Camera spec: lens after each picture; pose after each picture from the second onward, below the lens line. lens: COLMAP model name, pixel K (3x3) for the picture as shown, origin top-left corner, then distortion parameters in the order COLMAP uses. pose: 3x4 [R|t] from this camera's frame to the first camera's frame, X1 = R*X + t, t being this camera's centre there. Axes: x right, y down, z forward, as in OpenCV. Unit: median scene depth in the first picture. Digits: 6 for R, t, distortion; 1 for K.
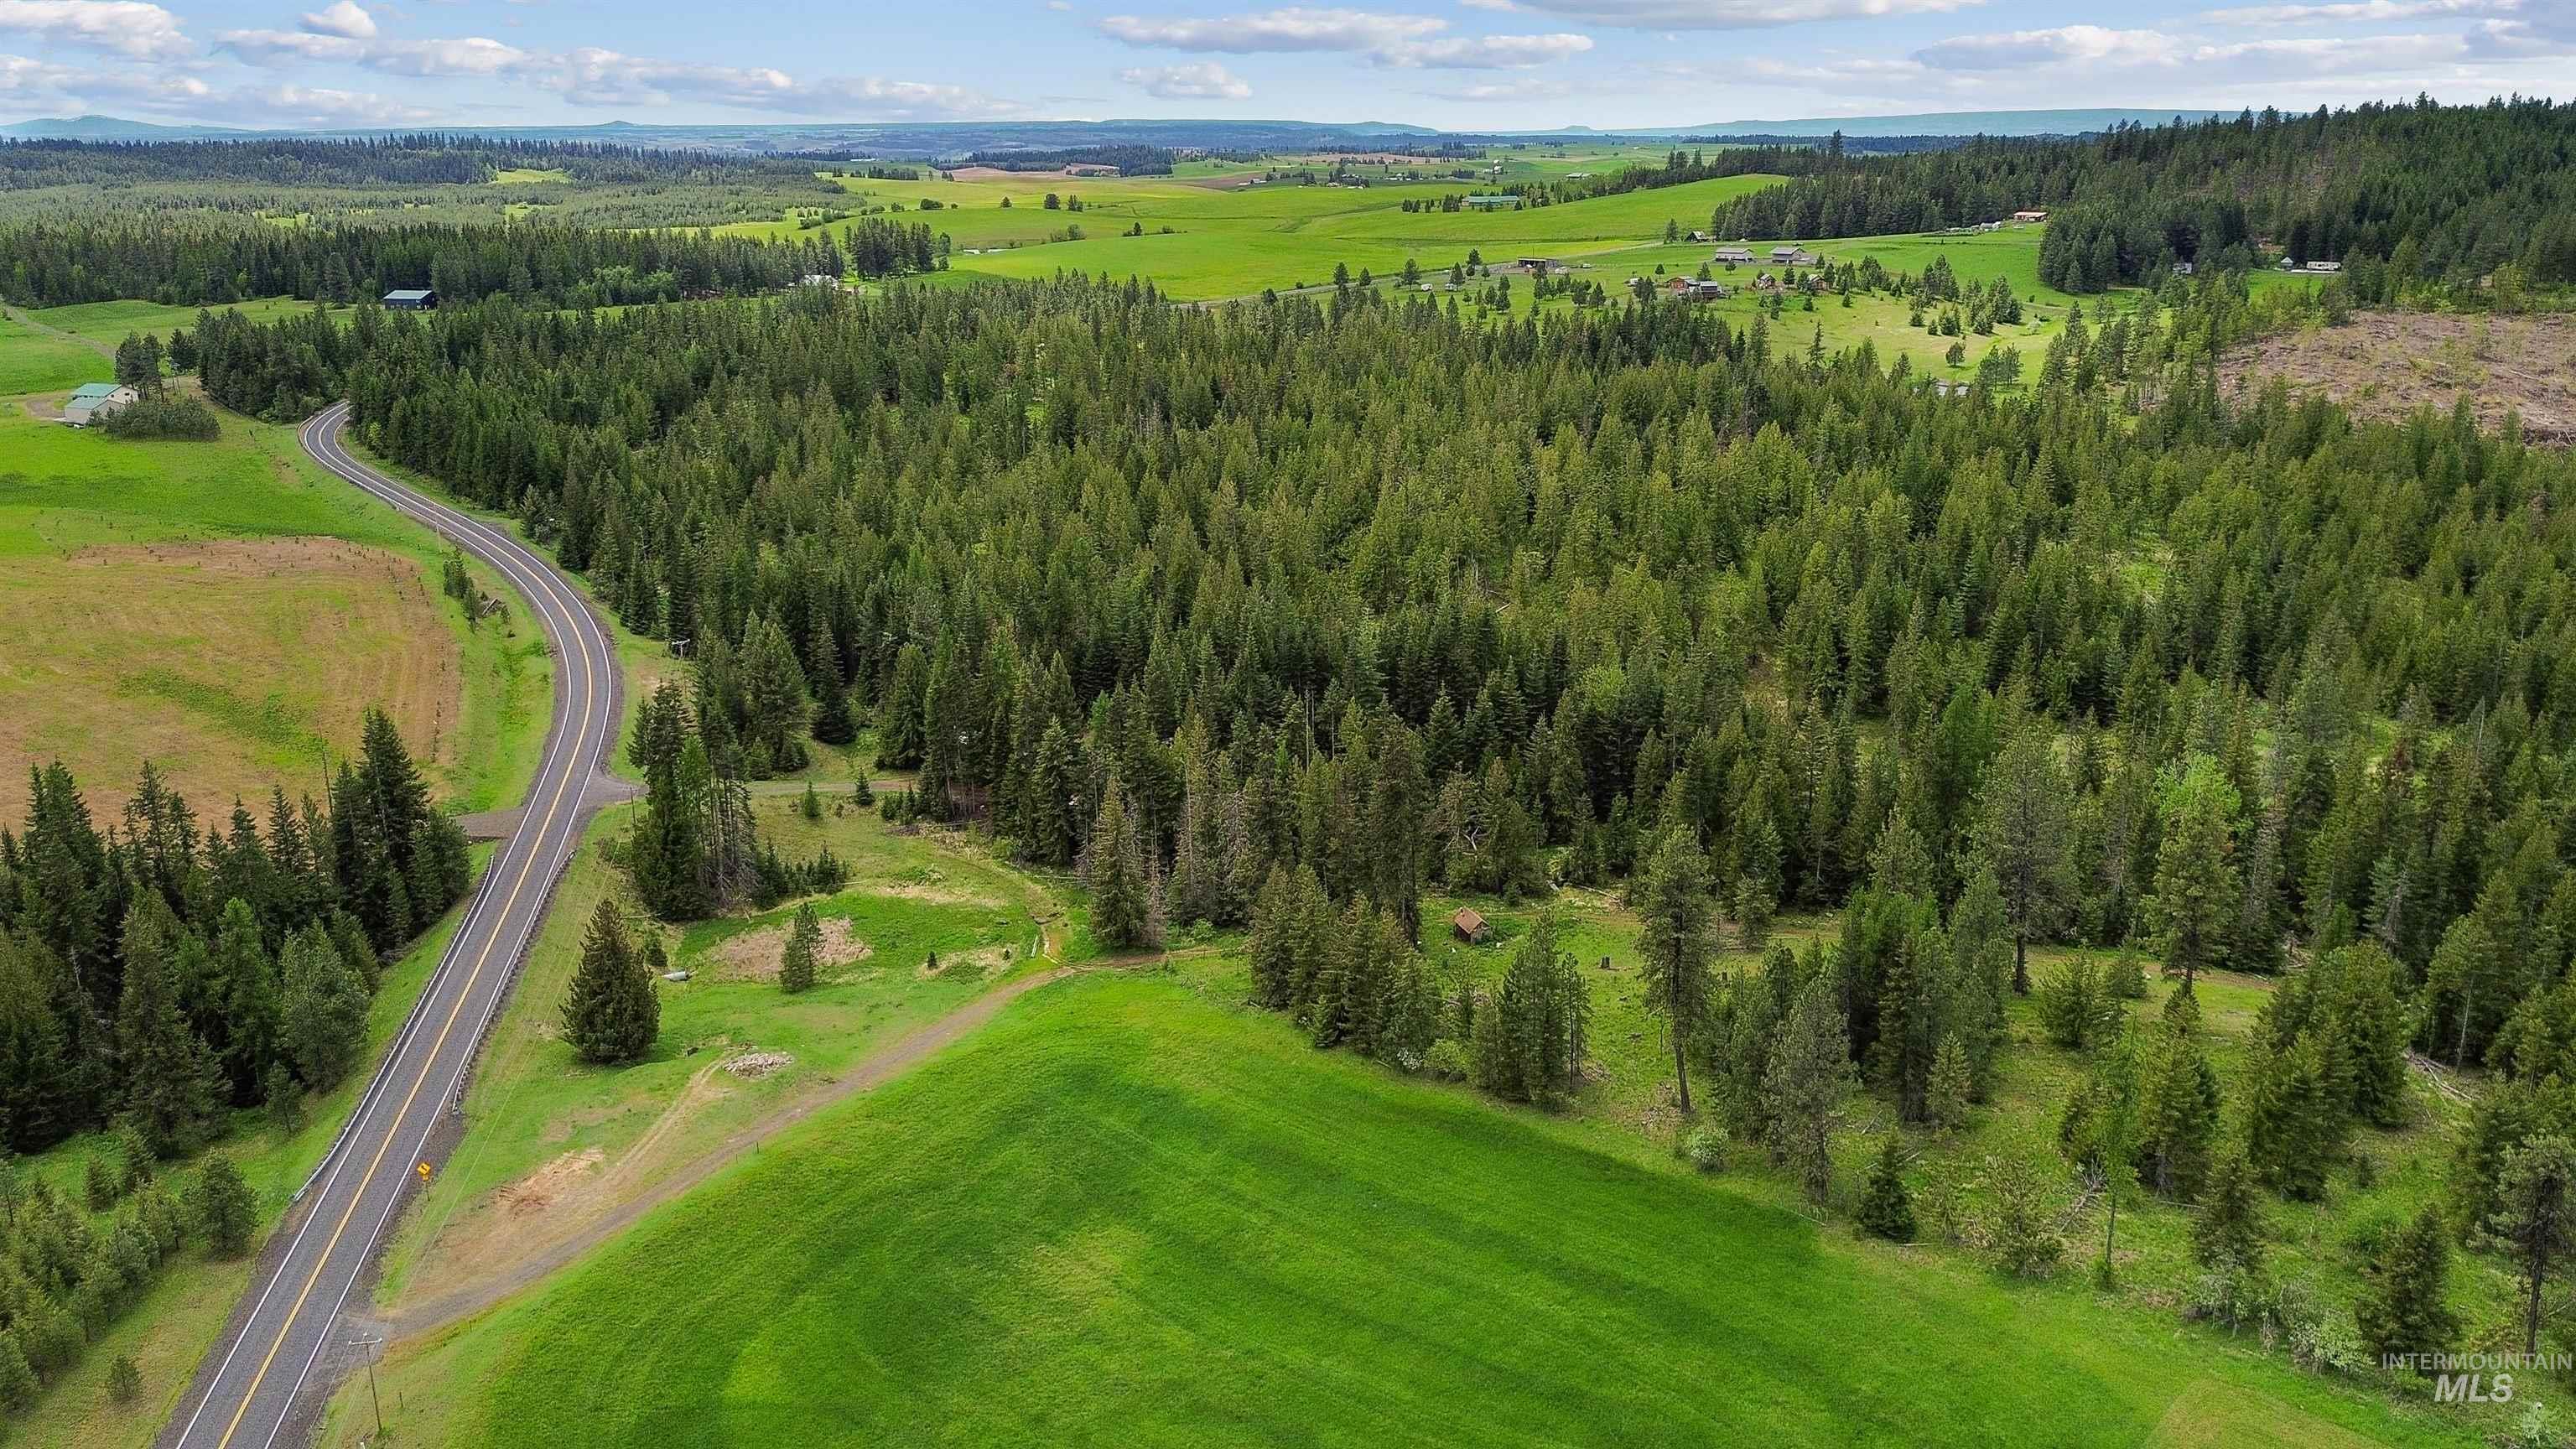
lens RADIAL K [[1840.0, 0, 1277.7], [0, 1840.0, 662.4], [0, 0, 1]] dist [0.087730, -0.086000]
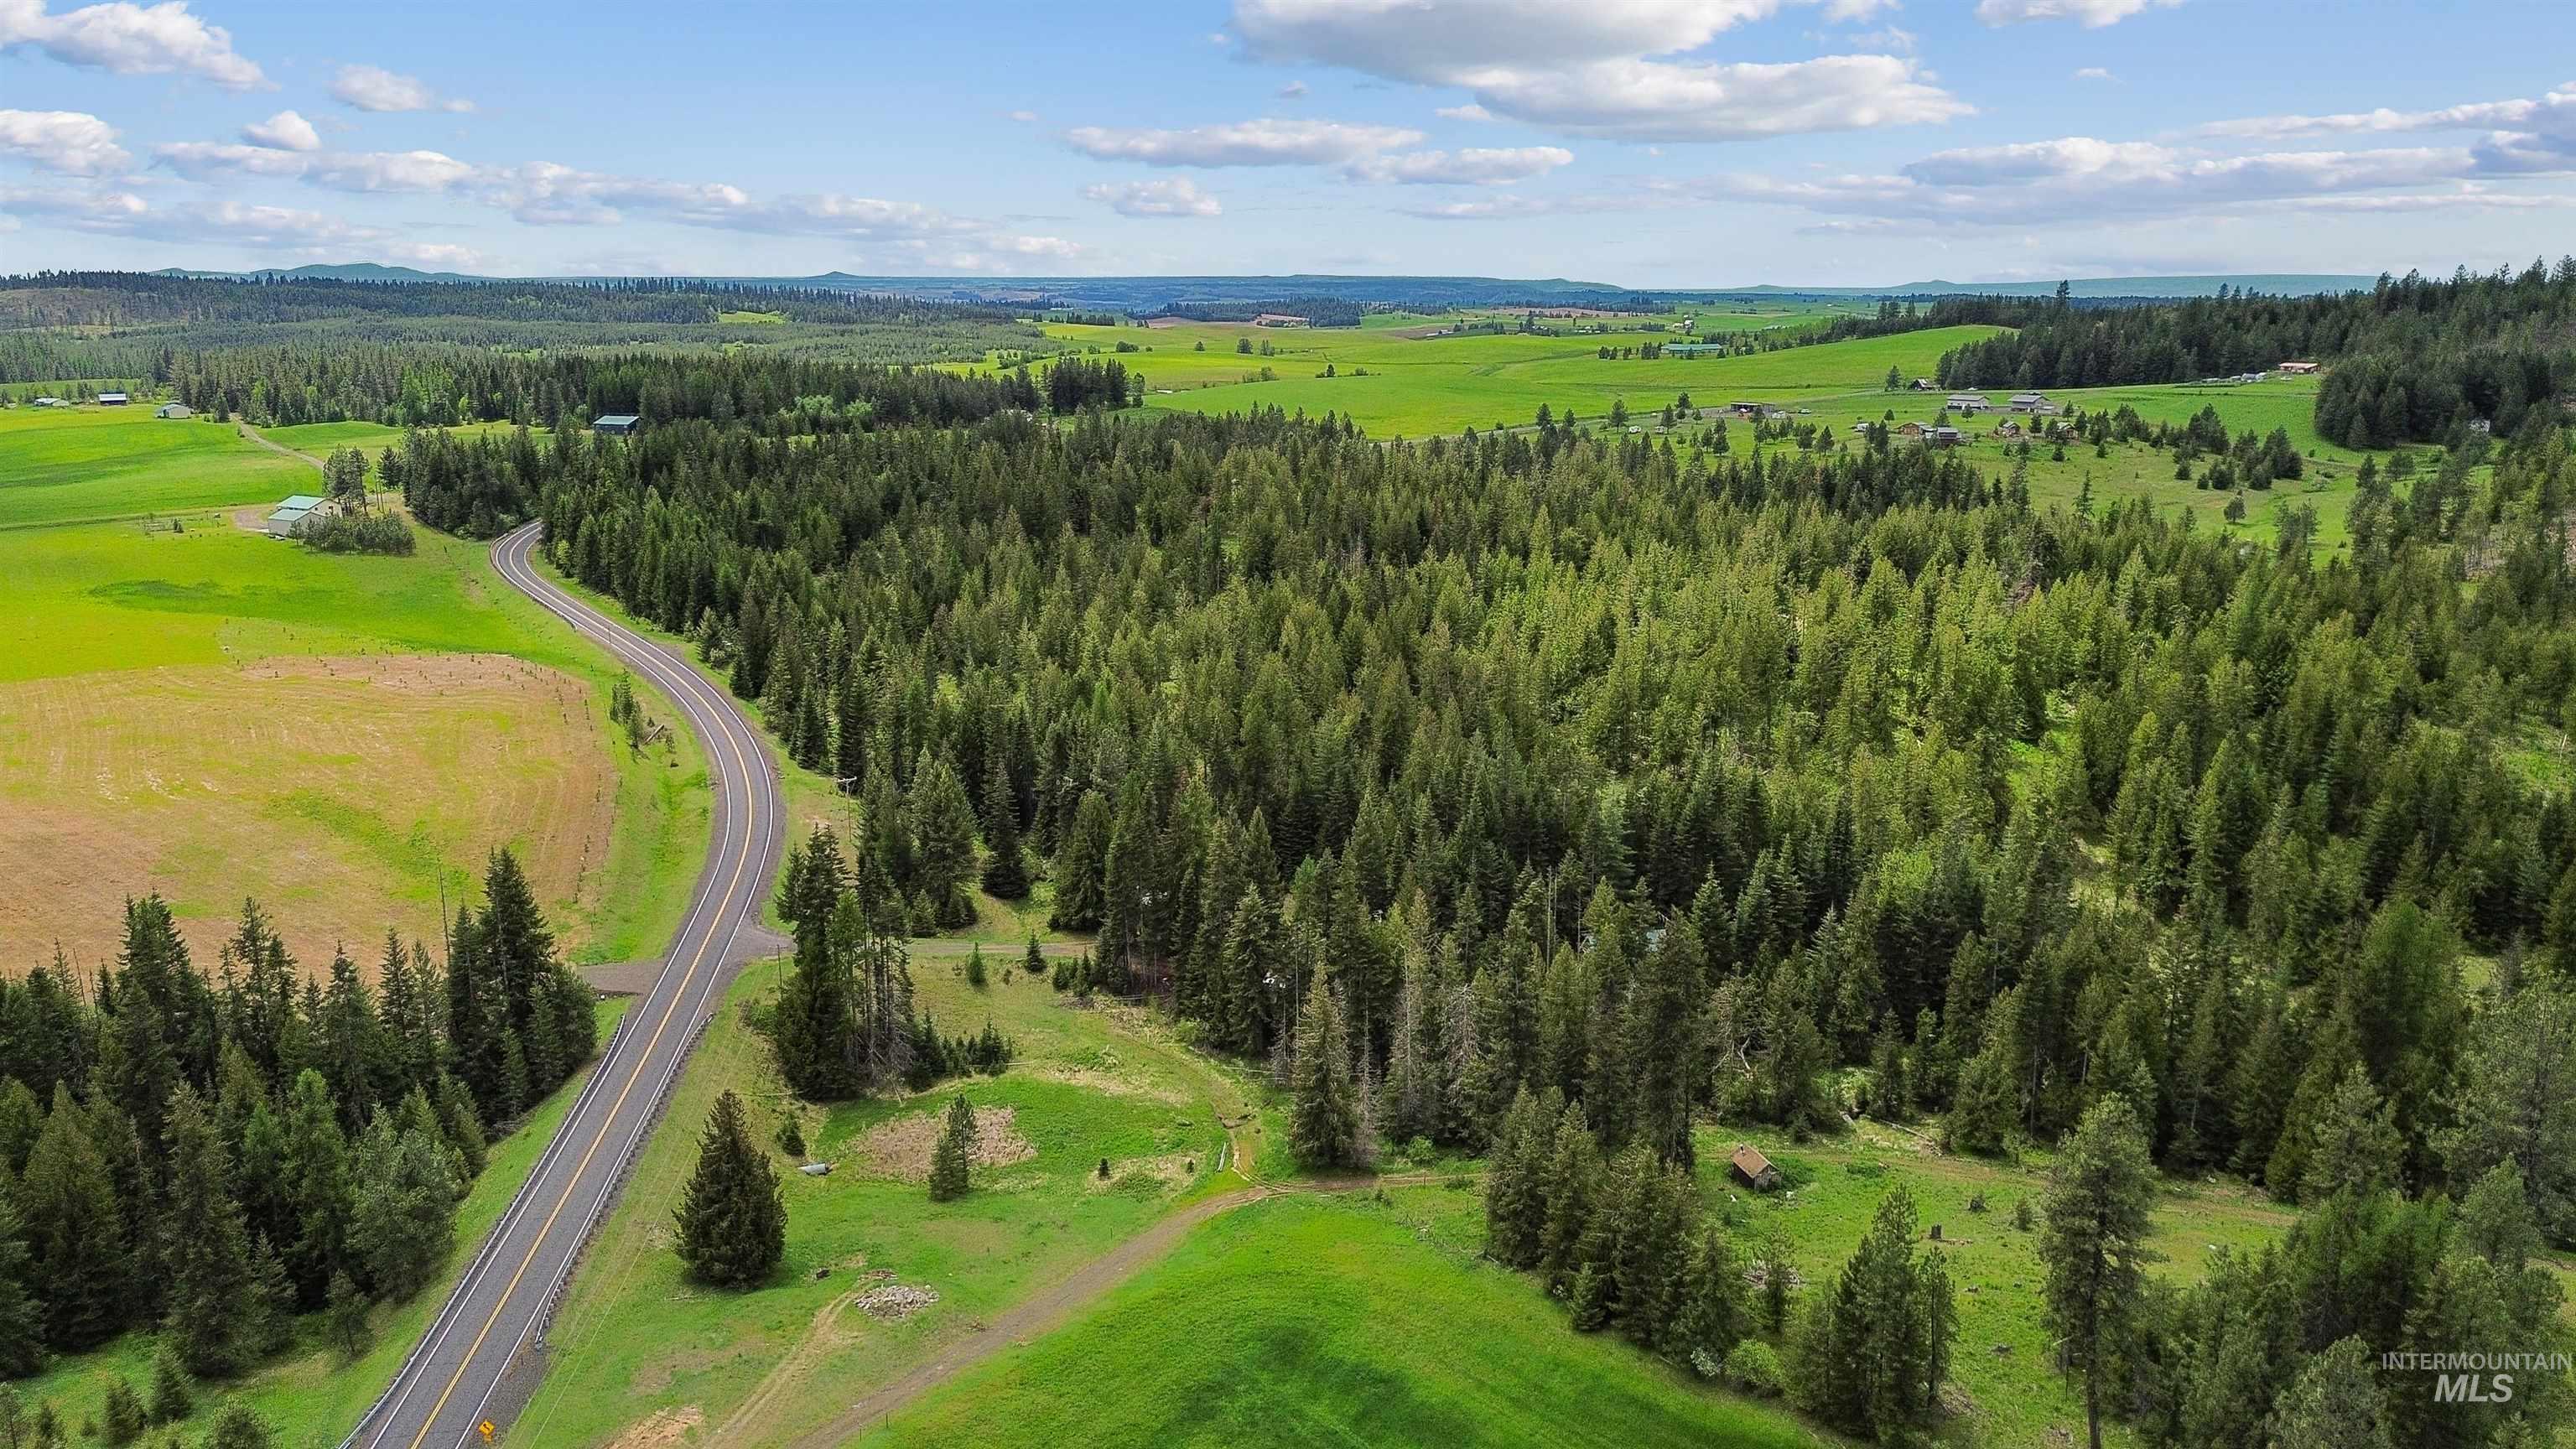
lens RADIAL K [[1826.9, 0, 1288.0], [0, 1826.9, 724.5], [0, 0, 1]] dist [0.091416, -0.093792]
pose [[0.995580, 0.034198, -0.087472, -0.026462], [-0.038050, 0.998361, -0.042756, -0.007866], [0.085866, 0.045895, 0.995249, 0.115725]]
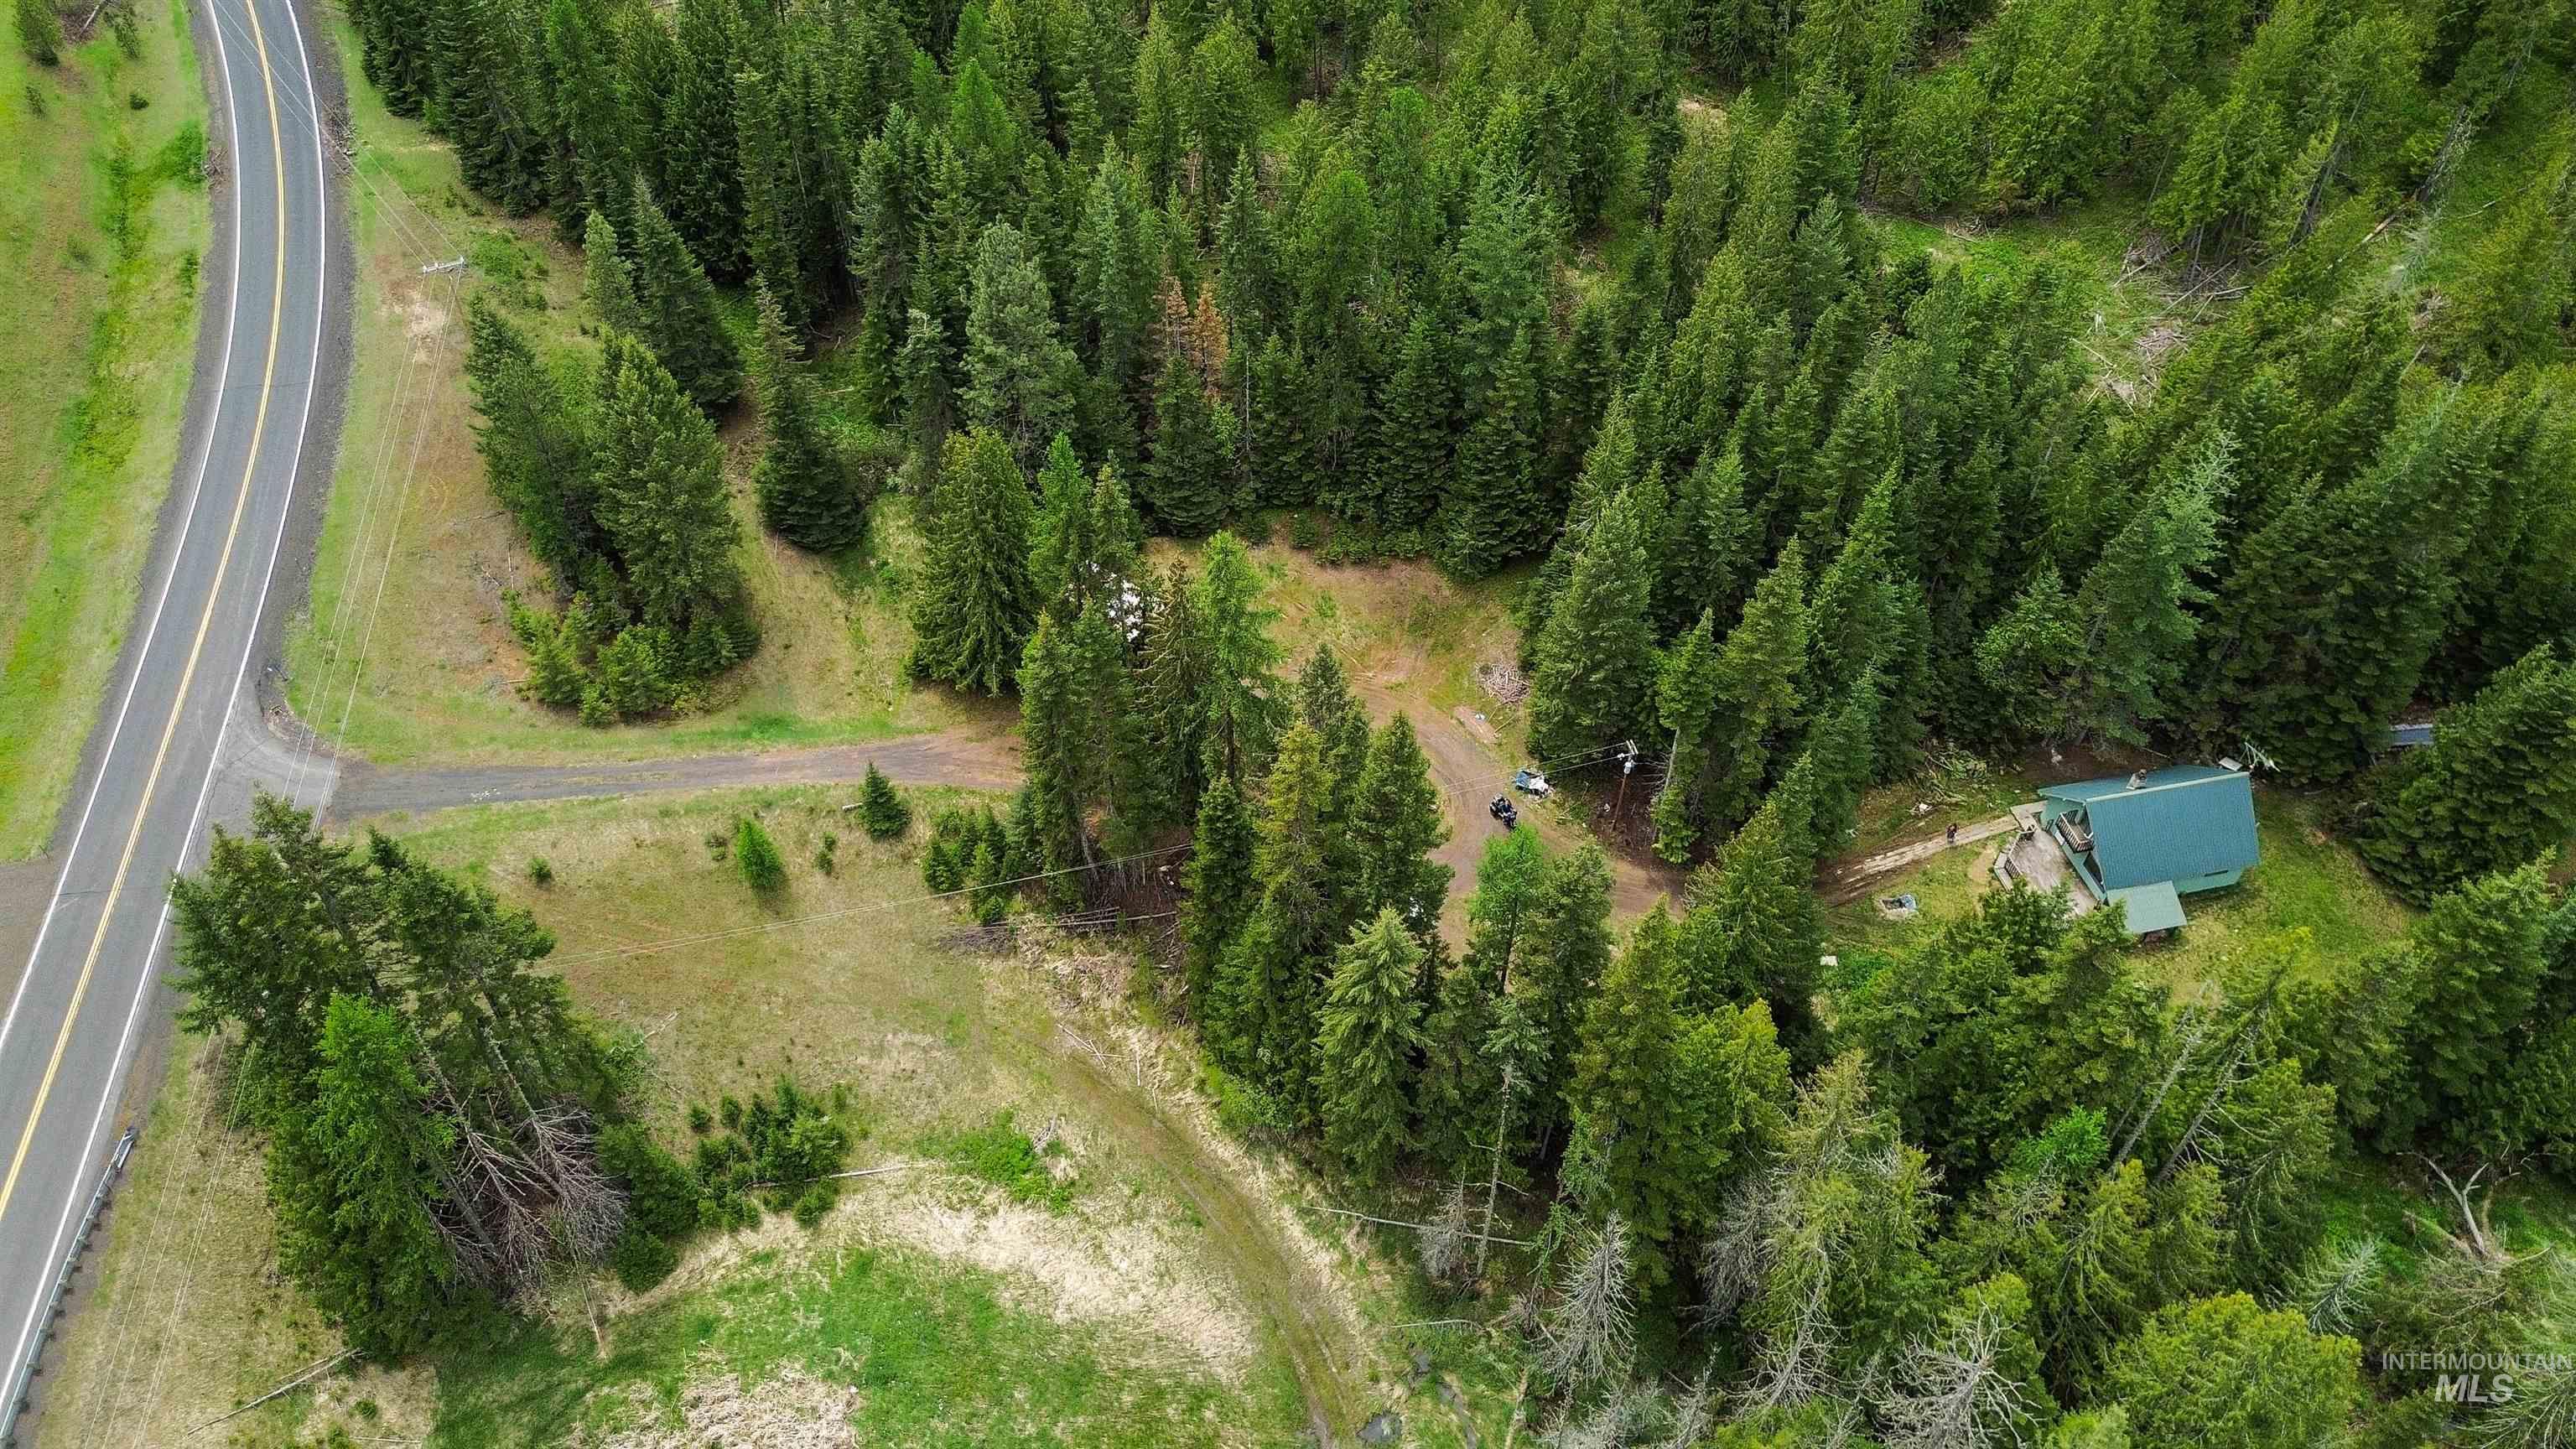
lens RADIAL K [[1826.9, 0, 1288.0], [0, 1826.9, 724.5], [0, 0, 1]] dist [0.091416, -0.093792]
pose [[0.997628, 0.059991, -0.033755, -0.110095], [-0.034411, 0.859337, 0.510251, -0.148456], [0.059618, -0.507879, 0.859363, 0.606748]]
